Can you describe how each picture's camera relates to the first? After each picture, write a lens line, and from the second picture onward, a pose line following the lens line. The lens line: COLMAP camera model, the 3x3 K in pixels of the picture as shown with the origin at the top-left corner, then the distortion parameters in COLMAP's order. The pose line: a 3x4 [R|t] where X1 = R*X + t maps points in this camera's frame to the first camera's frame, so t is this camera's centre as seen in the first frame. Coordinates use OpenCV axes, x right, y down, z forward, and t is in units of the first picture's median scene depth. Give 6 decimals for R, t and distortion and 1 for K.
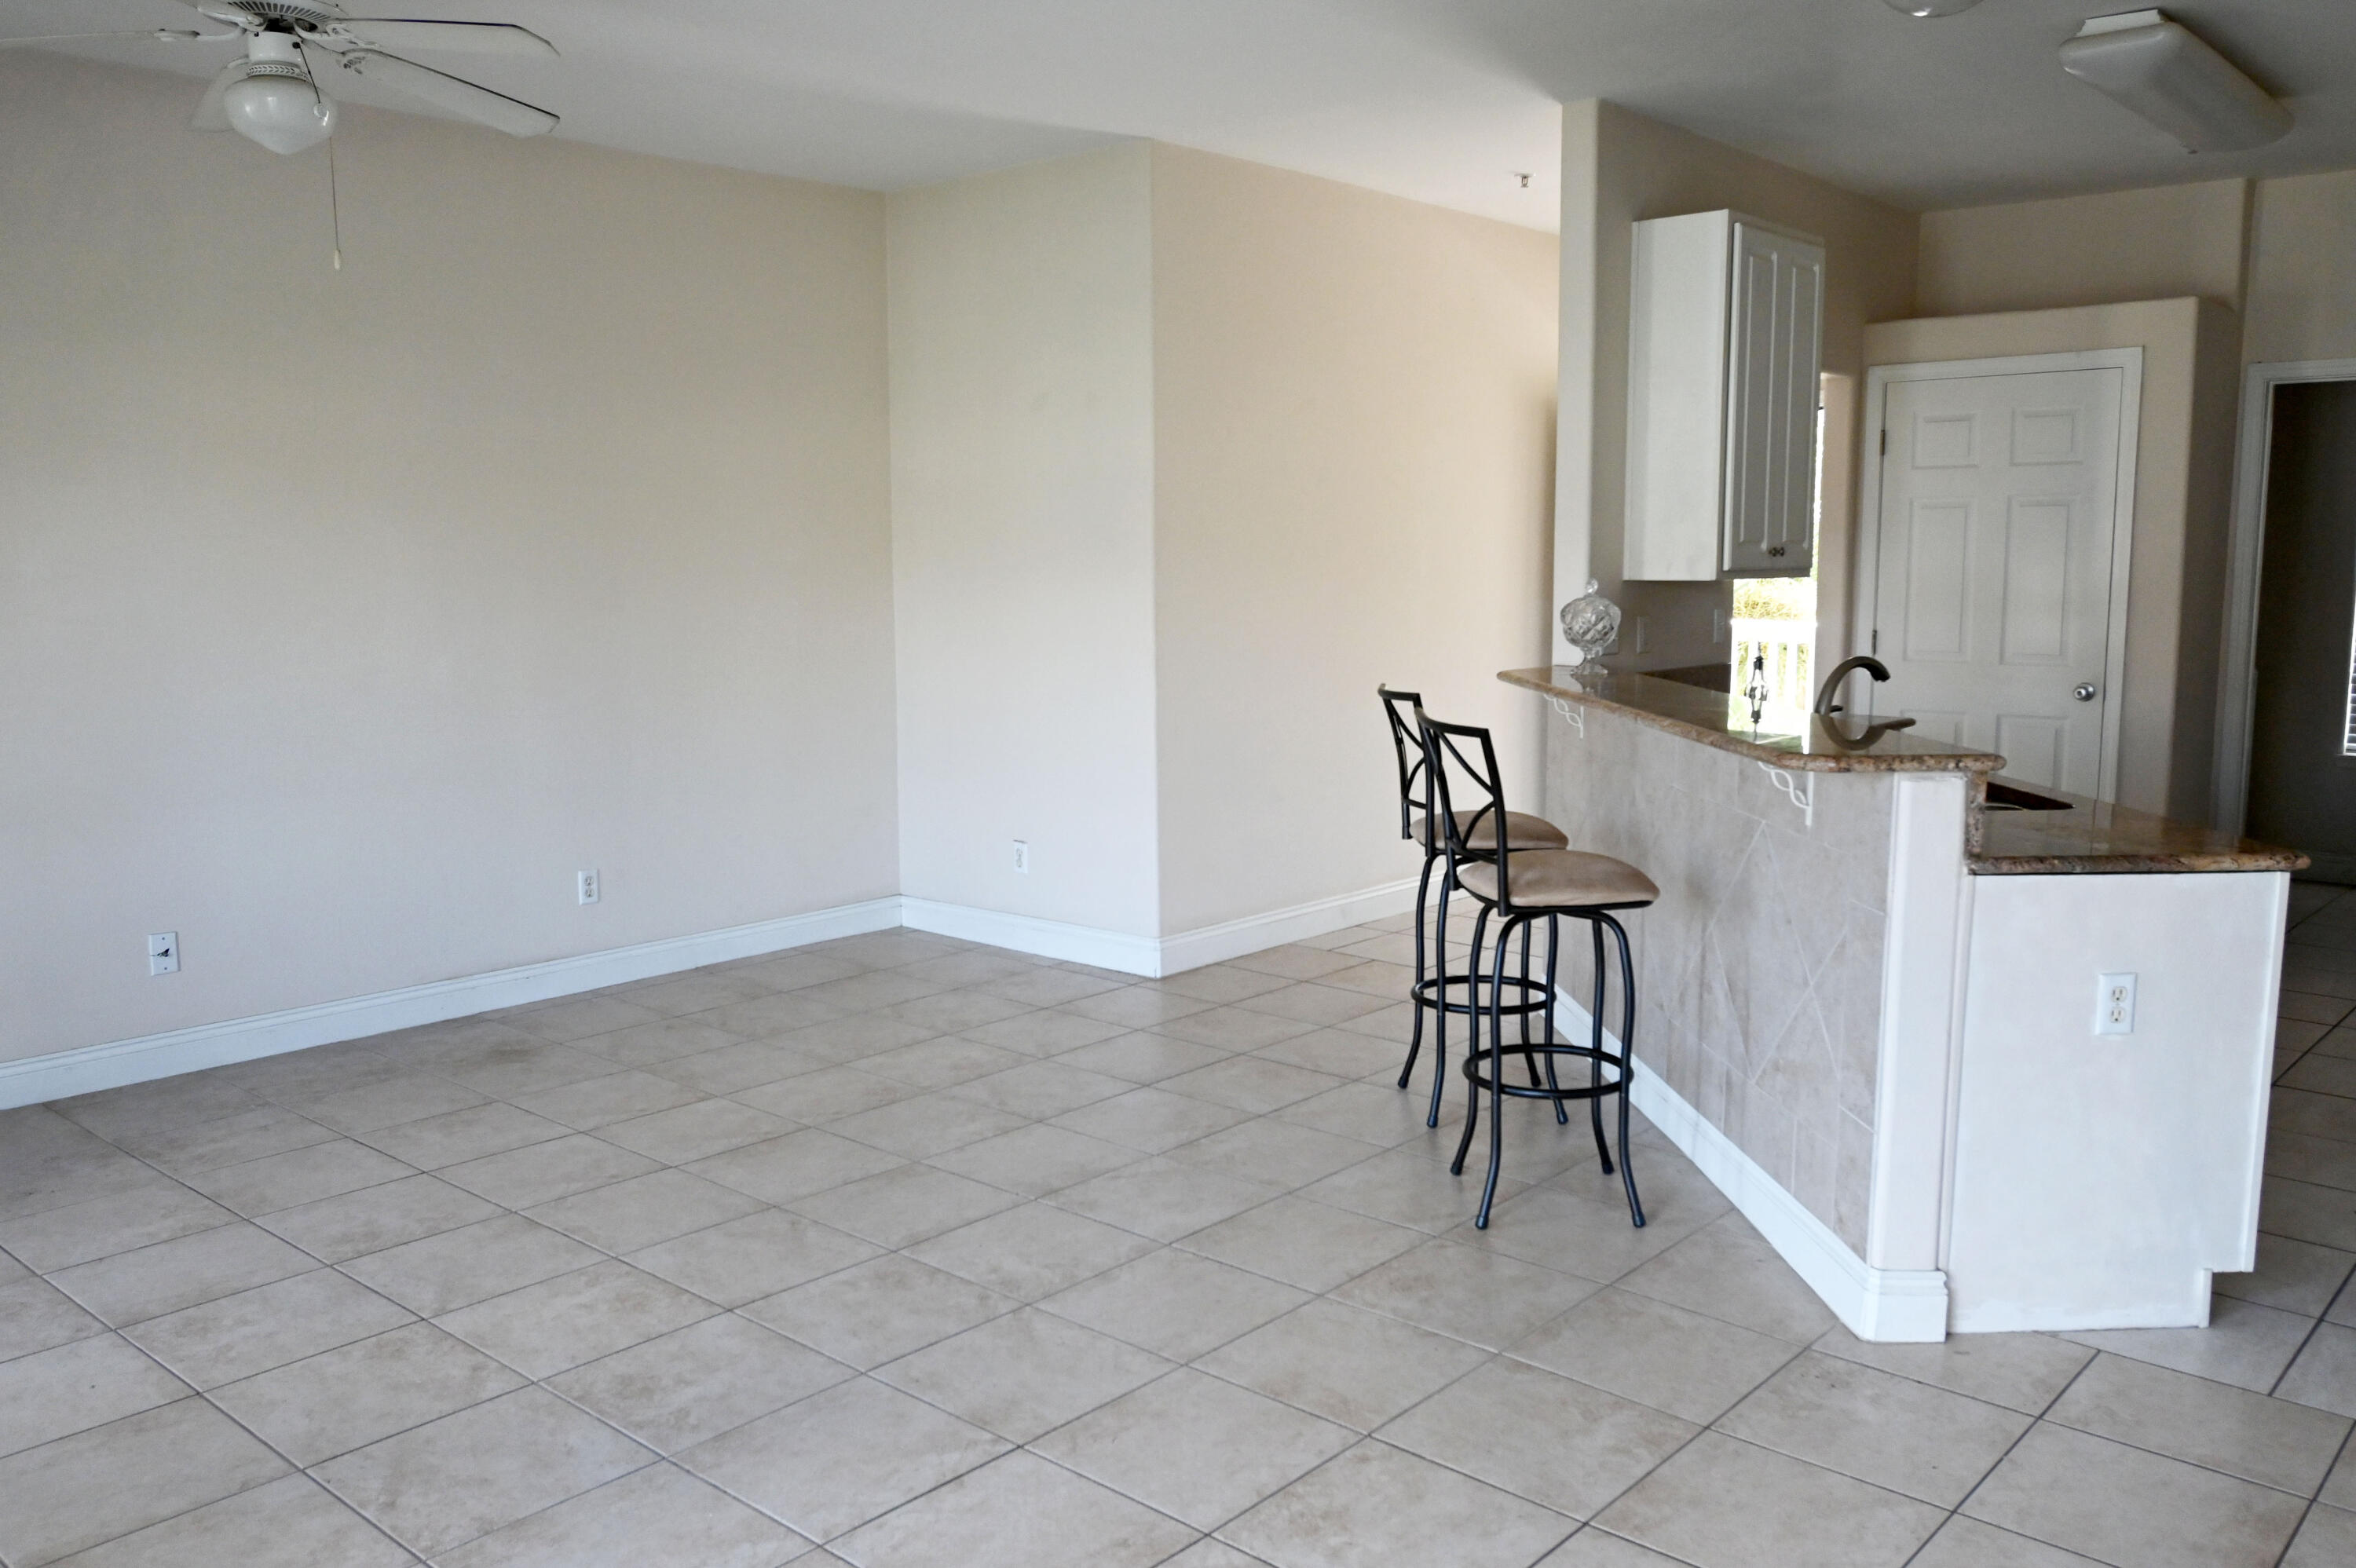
lens RADIAL K [[1849.6, 0, 1178.0], [0, 1849.6, 784.0], [0, 0, 1]] dist [0.002208, -0.003664]
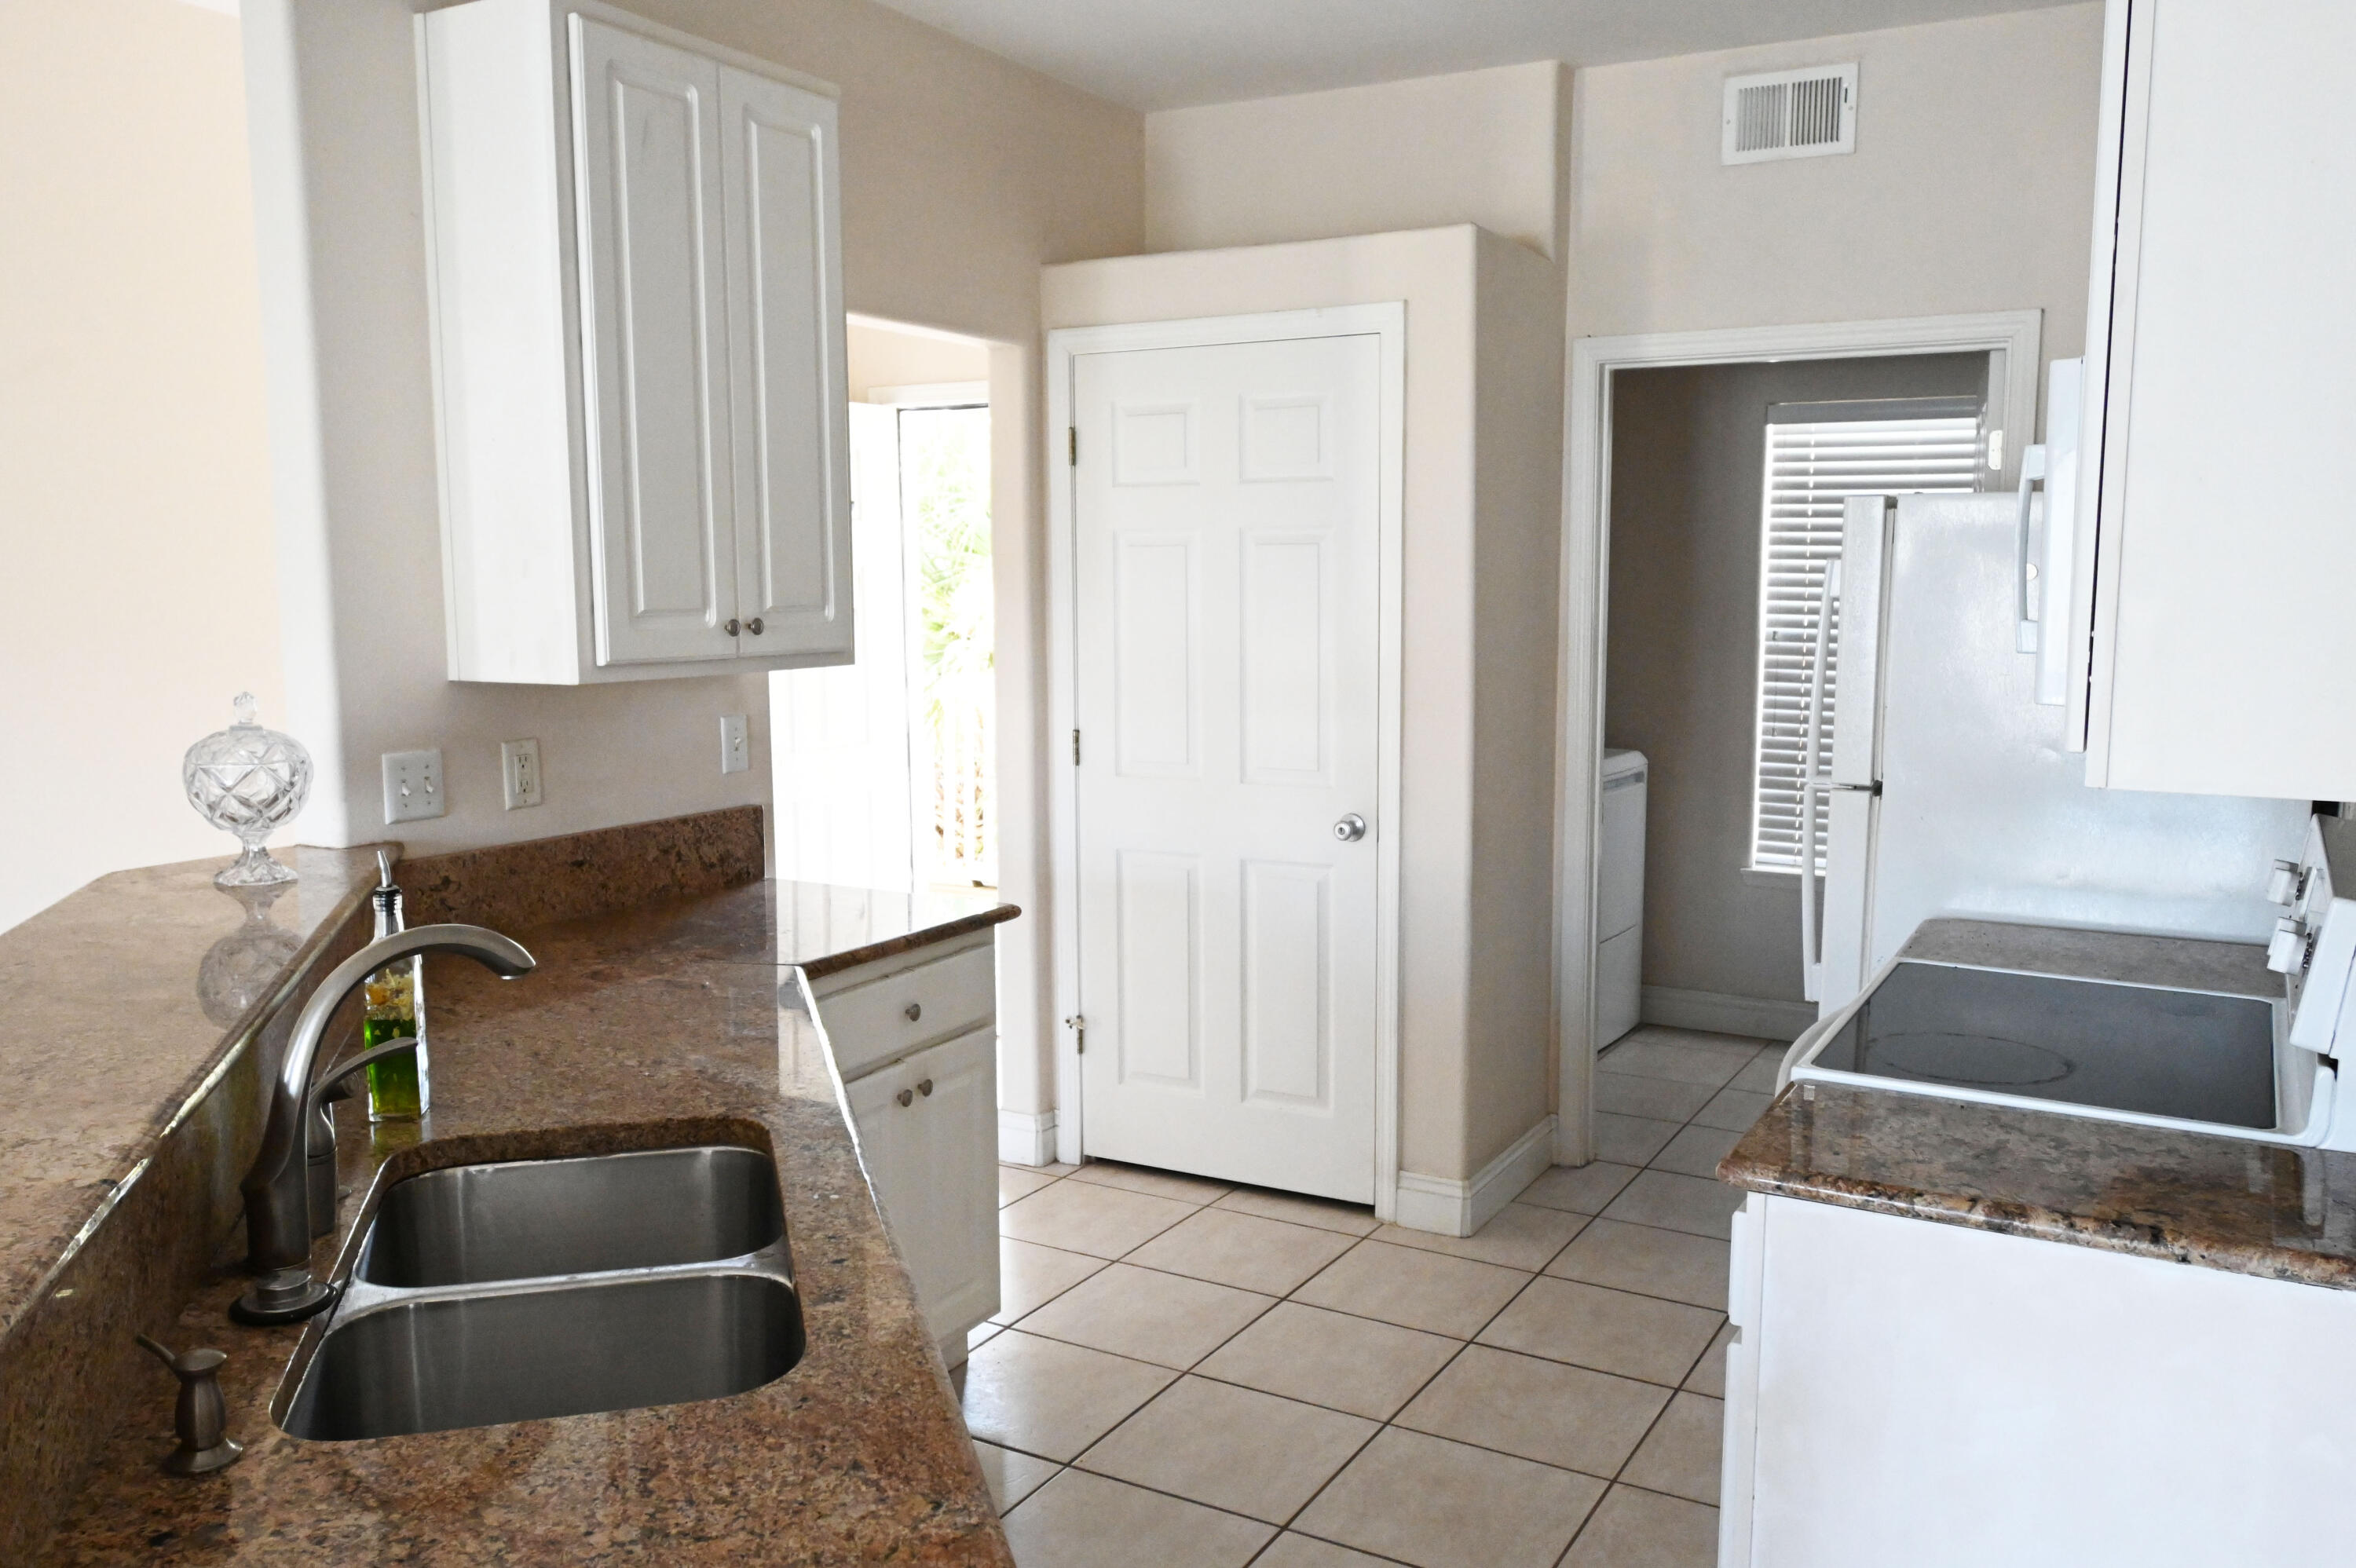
lens RADIAL K [[1849.6, 0, 1178.0], [0, 1849.6, 784.0], [0, 0, 1]] dist [0.002208, -0.003664]
pose [[0.977526, -0.023078, 0.209549, 0.359580], [0.025751, 0.999618, -0.010034, -0.074293], [-0.209237, 0.015205, 0.977747, 0.455769]]
